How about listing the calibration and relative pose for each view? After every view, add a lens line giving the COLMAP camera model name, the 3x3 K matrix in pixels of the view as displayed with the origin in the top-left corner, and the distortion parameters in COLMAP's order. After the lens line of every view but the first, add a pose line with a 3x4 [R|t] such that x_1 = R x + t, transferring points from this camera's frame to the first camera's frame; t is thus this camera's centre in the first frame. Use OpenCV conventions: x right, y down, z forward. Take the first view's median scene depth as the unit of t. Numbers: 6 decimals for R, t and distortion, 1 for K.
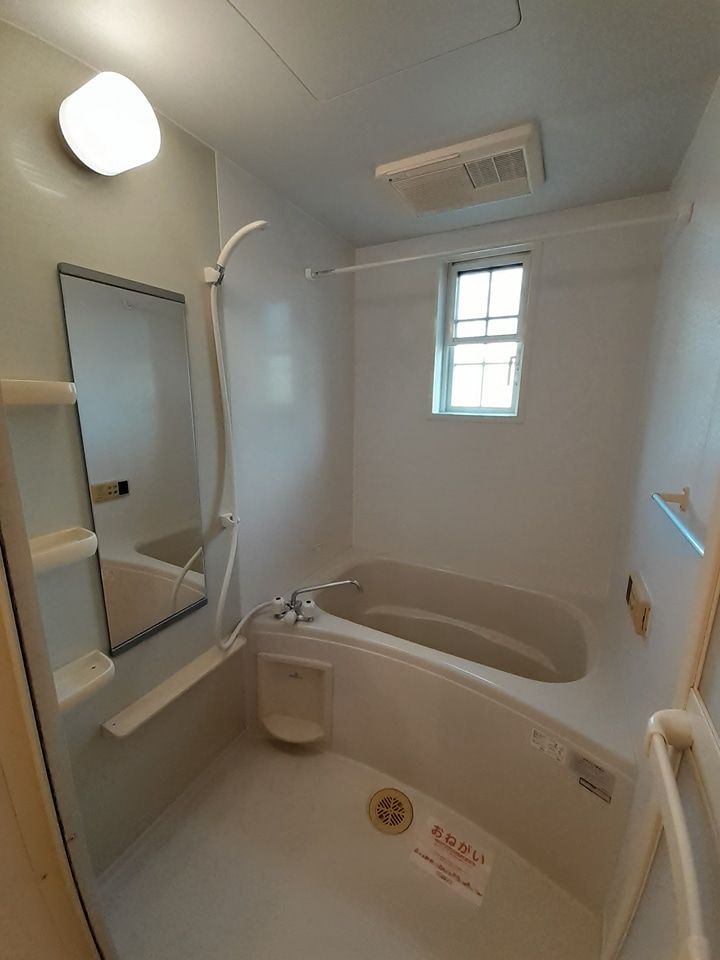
lens RADIAL K [[385.0, 0, 361.7], [0, 385.0, 479.1], [0, 0, 1]] dist [0.004087, -0.000176]
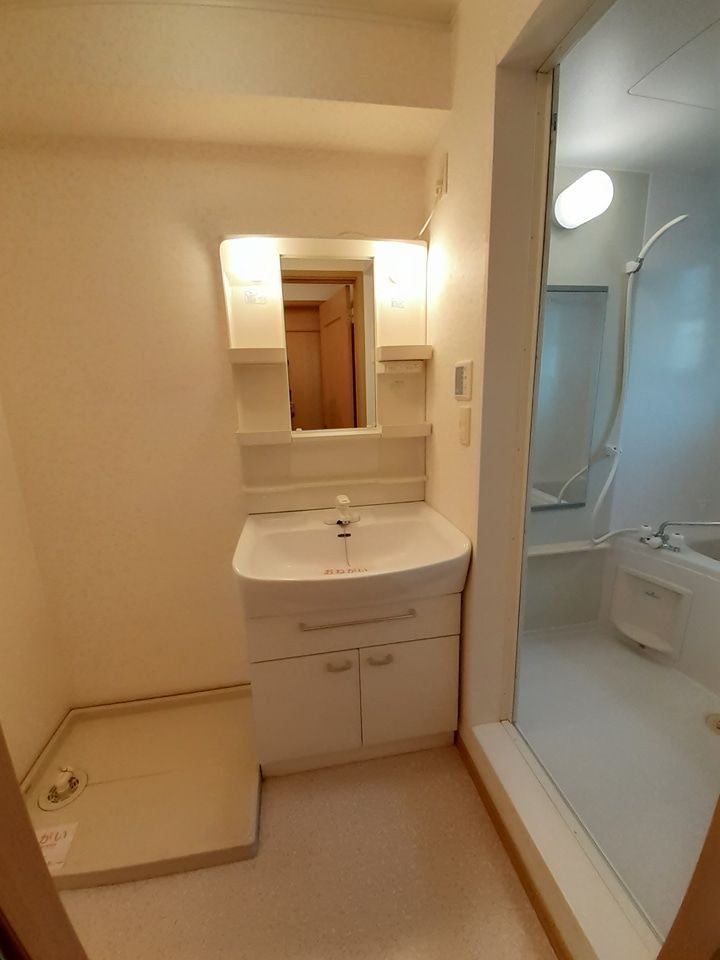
lens RADIAL K [[385.0, 0, 359.7], [0, 385.0, 480.7], [0, 0, 1]] dist [0.004087, -0.000176]
pose [[0.622419, 0.137748, -0.770467, 0.154268], [-0.120200, 0.989536, 0.079811, 0.208151], [0.773399, 0.042934, 0.632464, -0.518537]]
